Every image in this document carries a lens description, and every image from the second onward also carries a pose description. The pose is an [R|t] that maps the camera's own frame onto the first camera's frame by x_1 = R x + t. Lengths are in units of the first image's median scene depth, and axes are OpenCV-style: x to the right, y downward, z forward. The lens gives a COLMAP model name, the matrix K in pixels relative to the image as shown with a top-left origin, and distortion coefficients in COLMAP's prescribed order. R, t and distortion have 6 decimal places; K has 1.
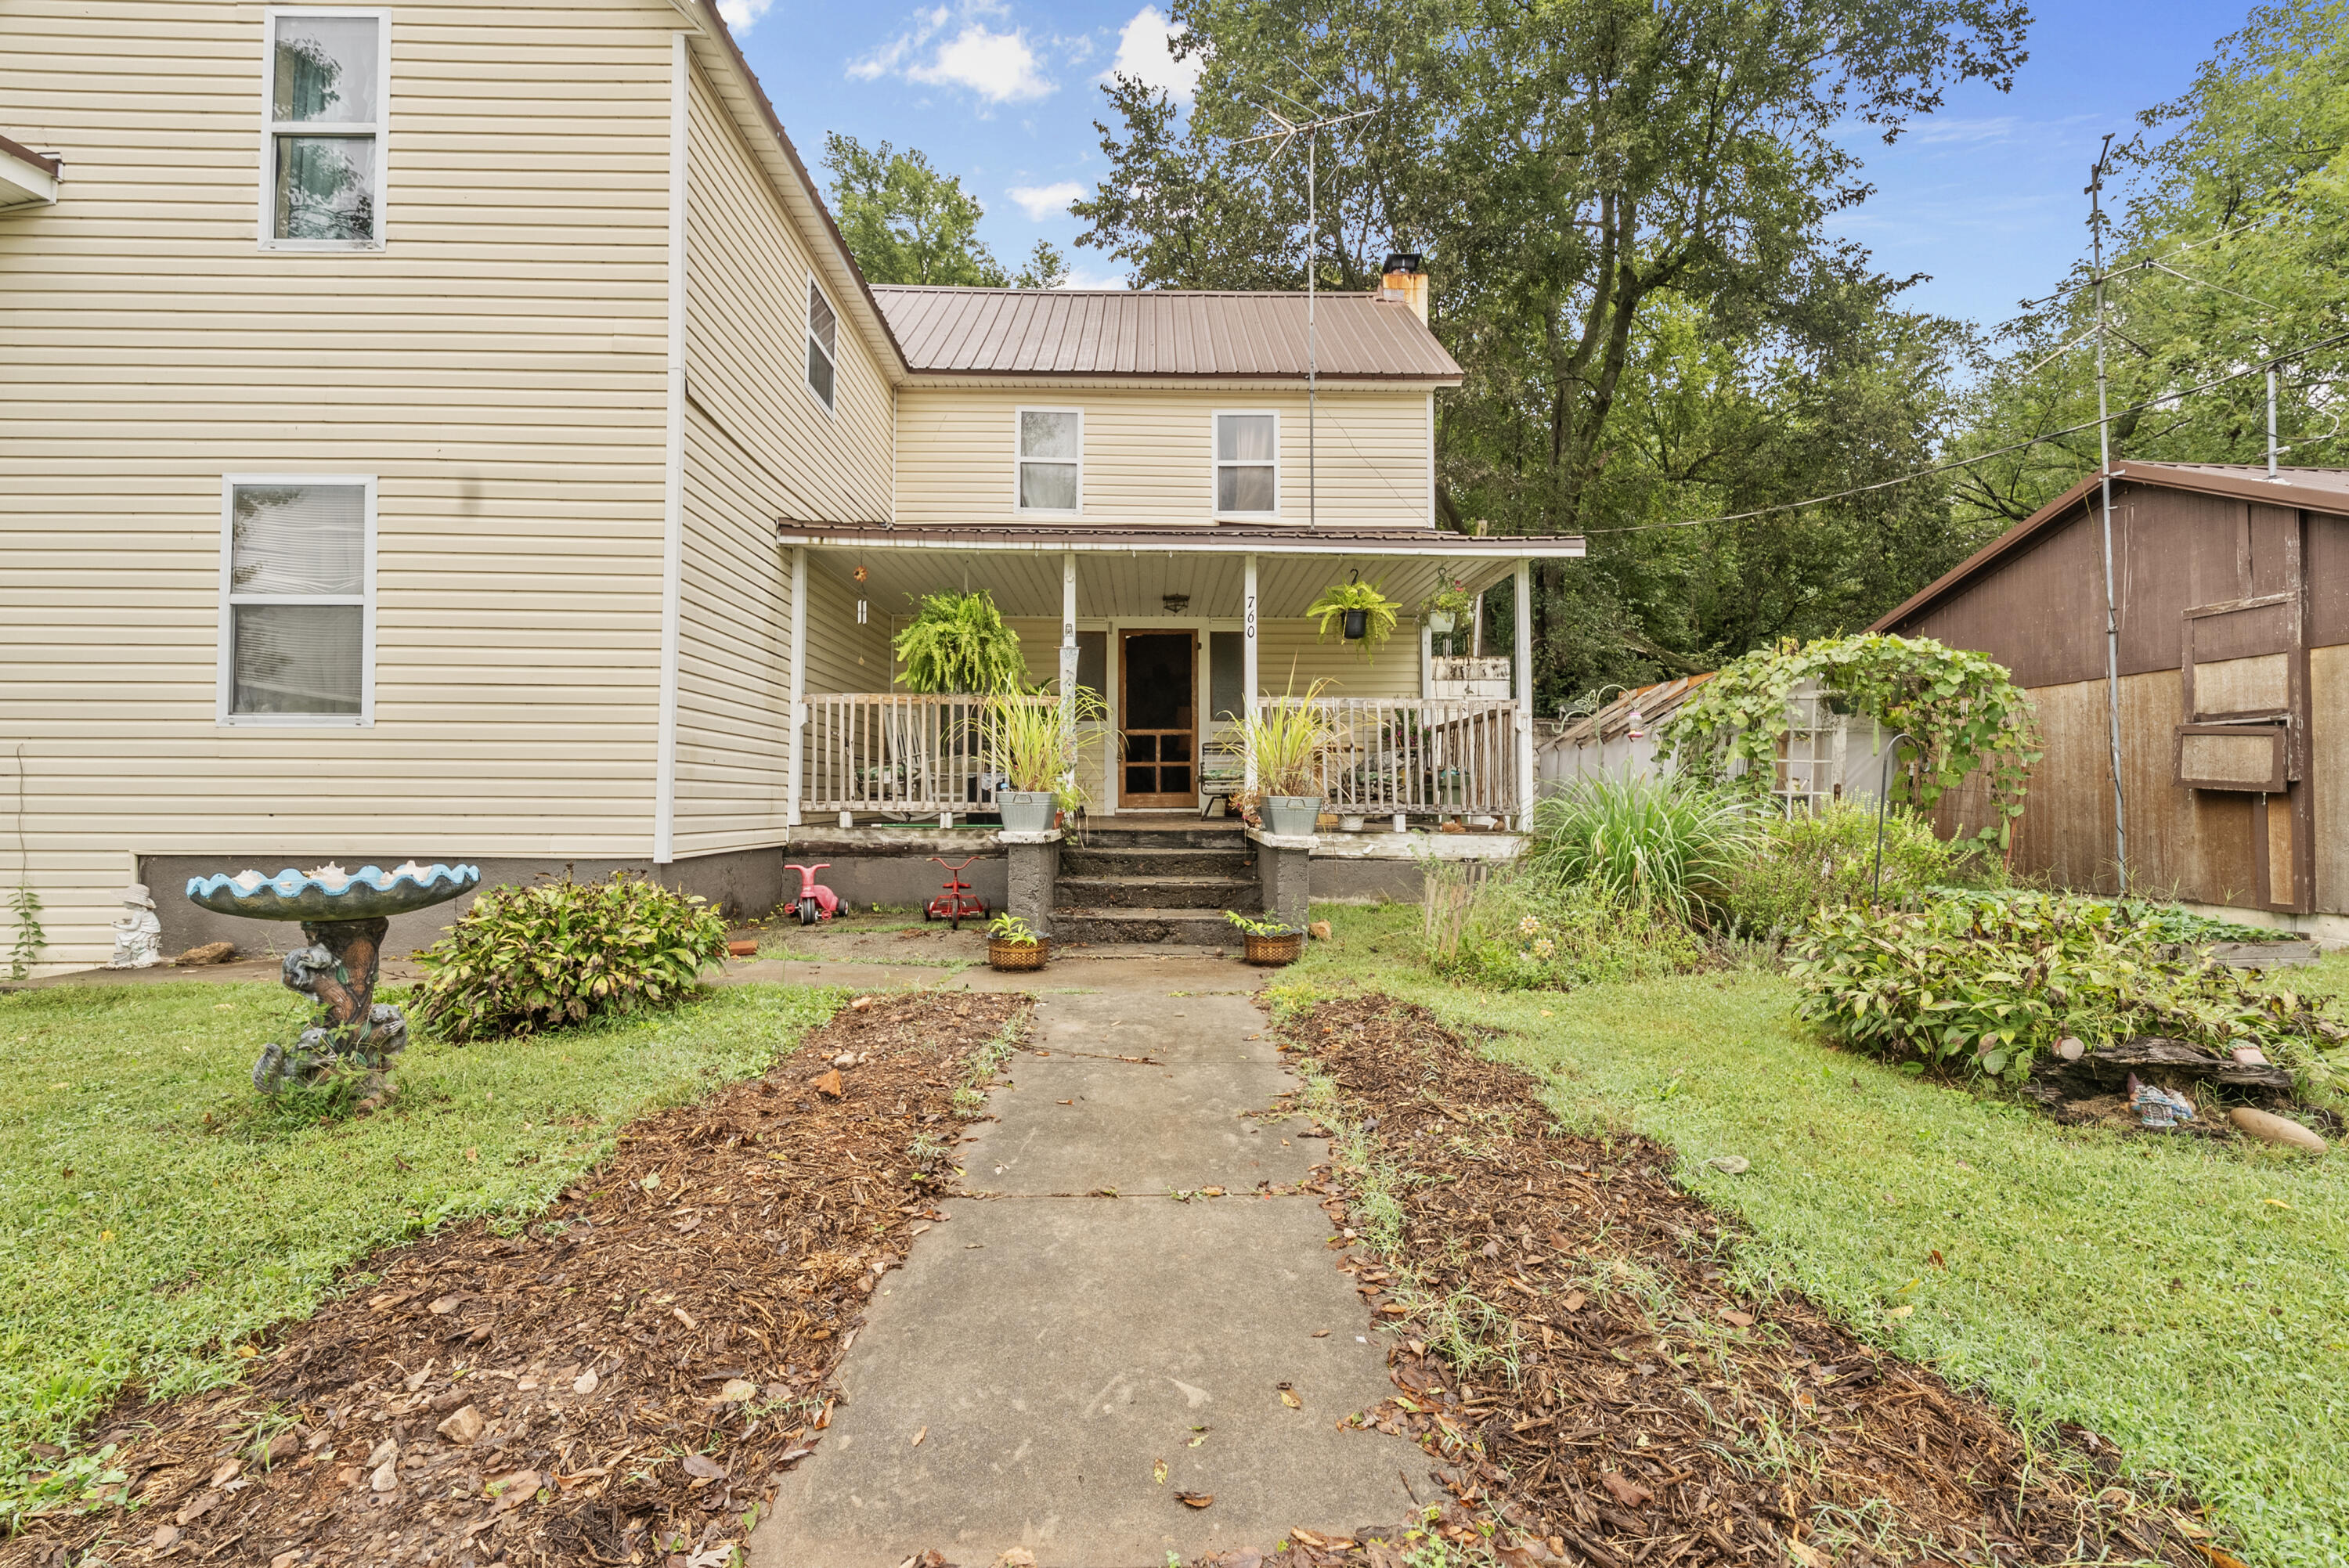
lens RADIAL K [[959.5, 0, 1166.7], [0, 959.5, 783.1], [0, 0, 1]] dist [0.002827, -0.000935]
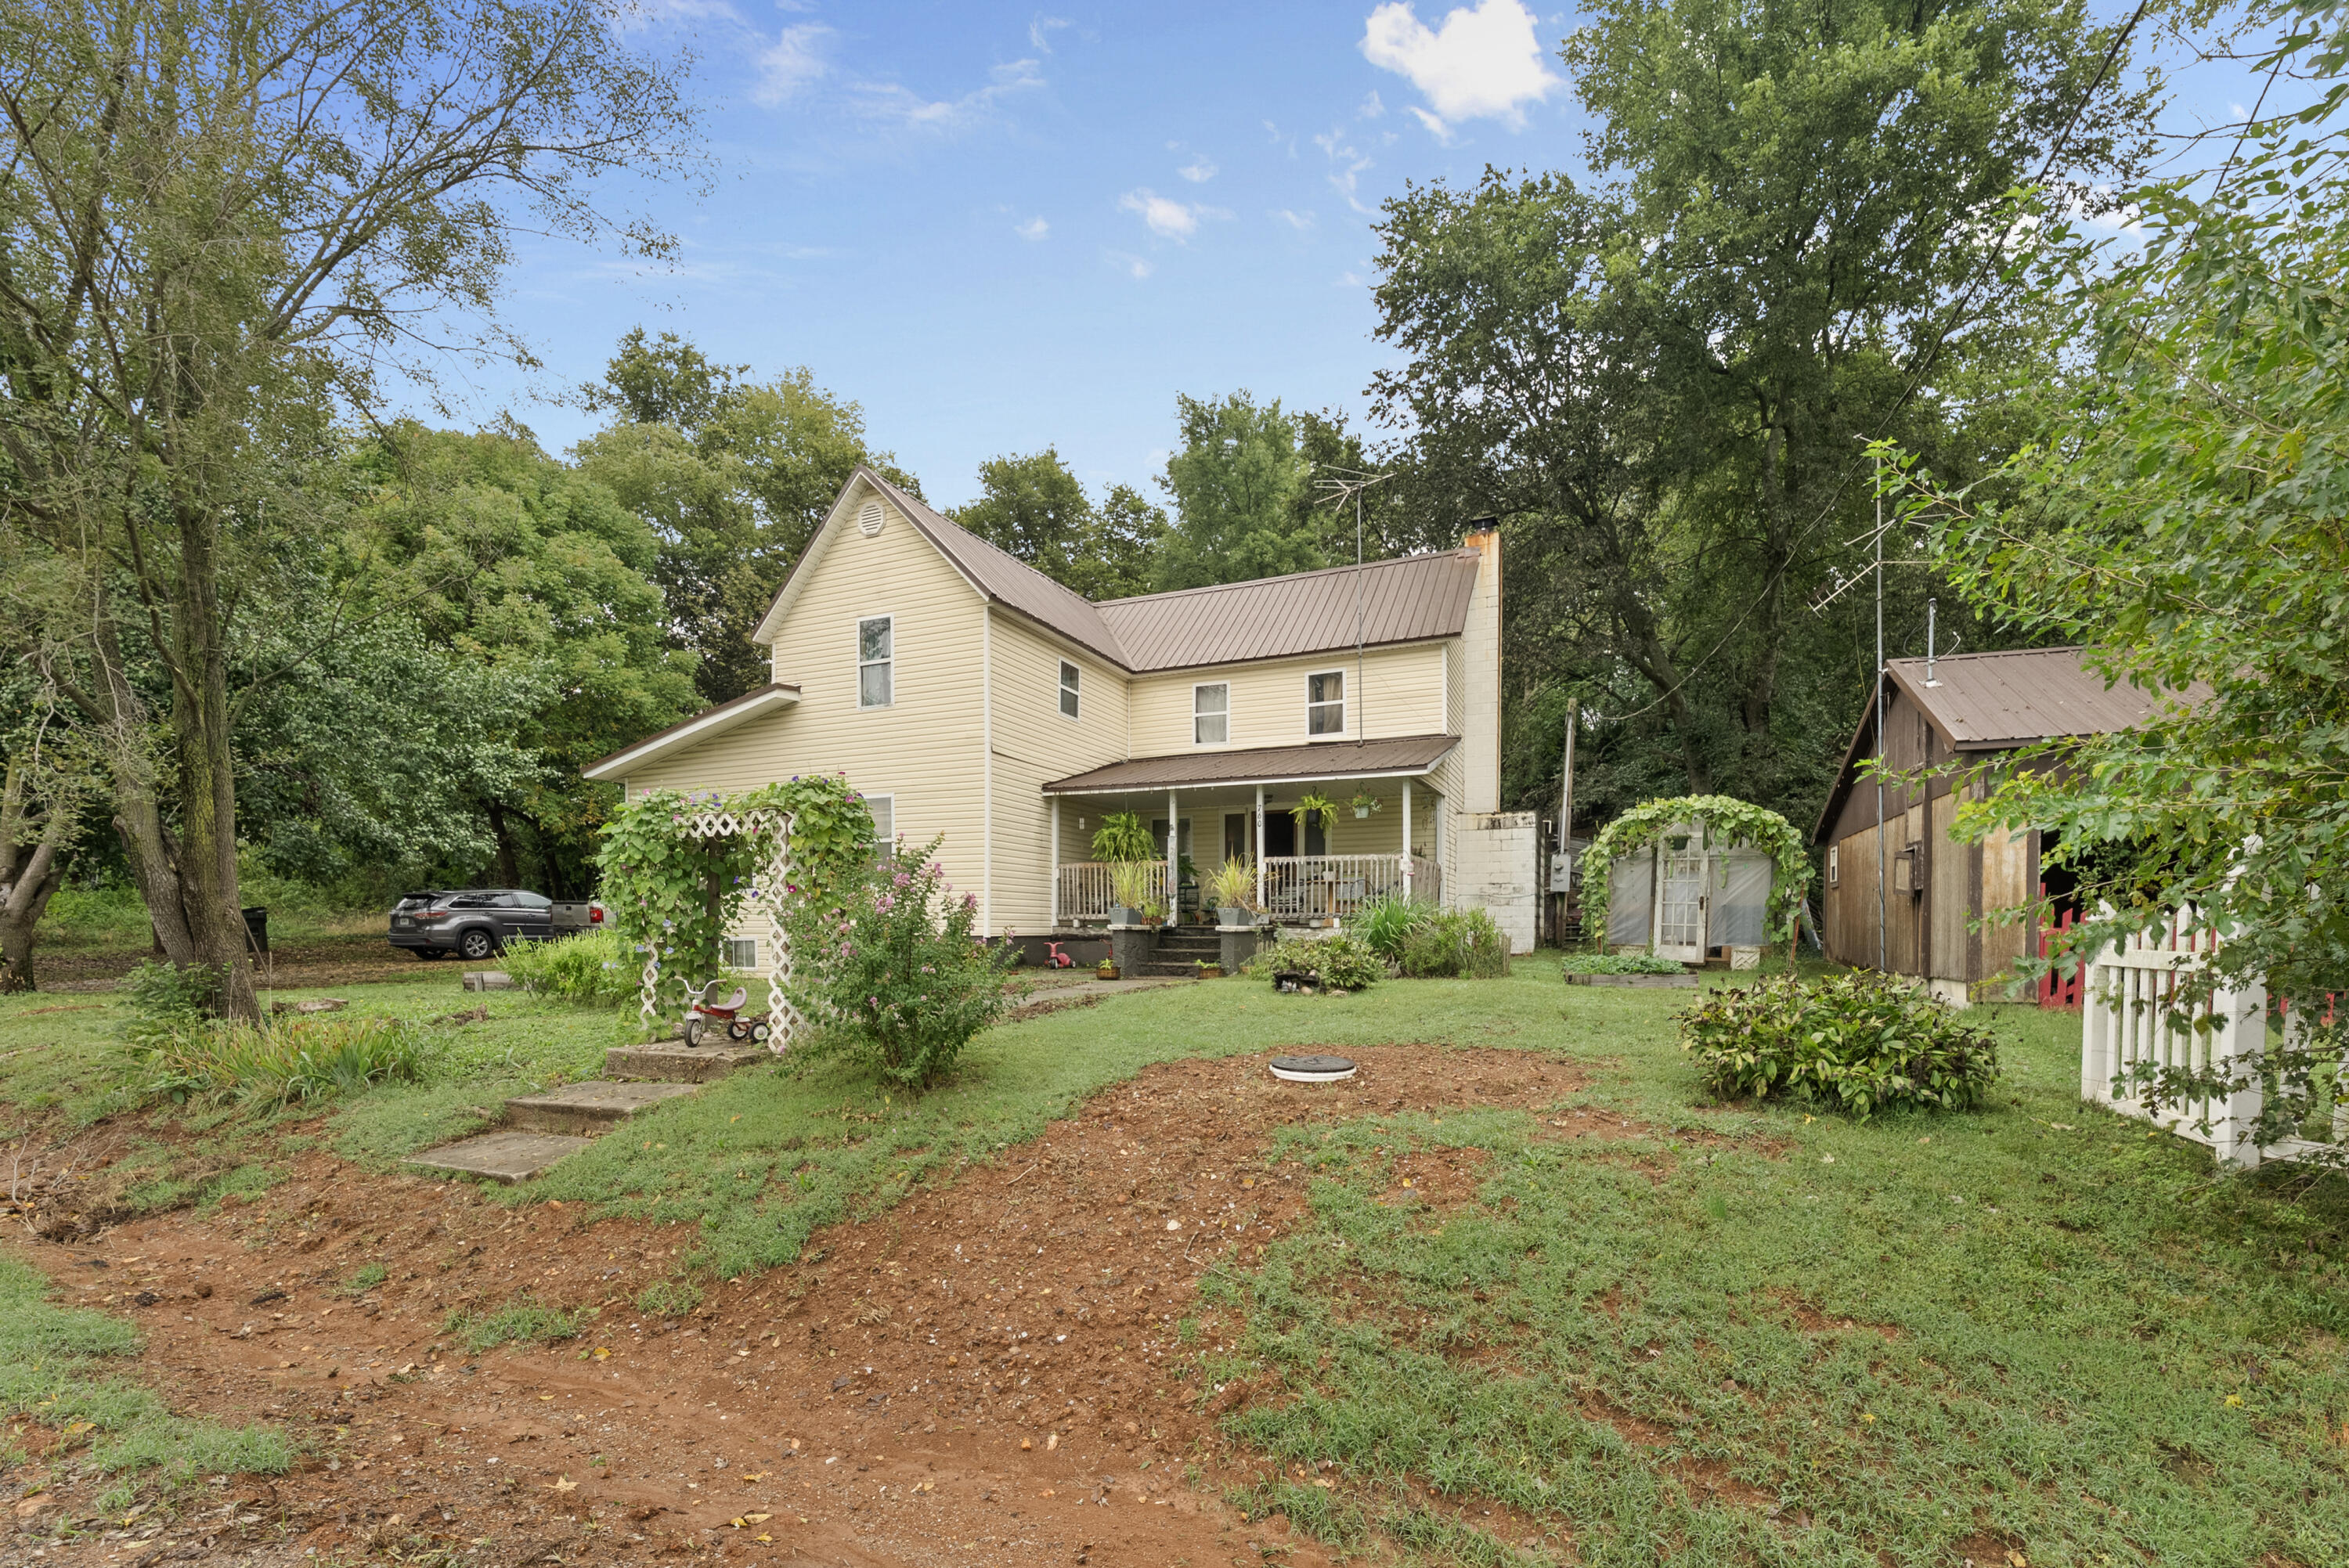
lens RADIAL K [[959.5, 0, 1170.4], [0, 959.5, 945.1], [0, 0, 1]] dist [0.002827, -0.000935]
pose [[0.913843, 0.000733, -0.406068, 0.723547], [0.014799, 0.999274, 0.035109, 0.015525], [0.405799, -0.038094, 0.913168, -0.855084]]
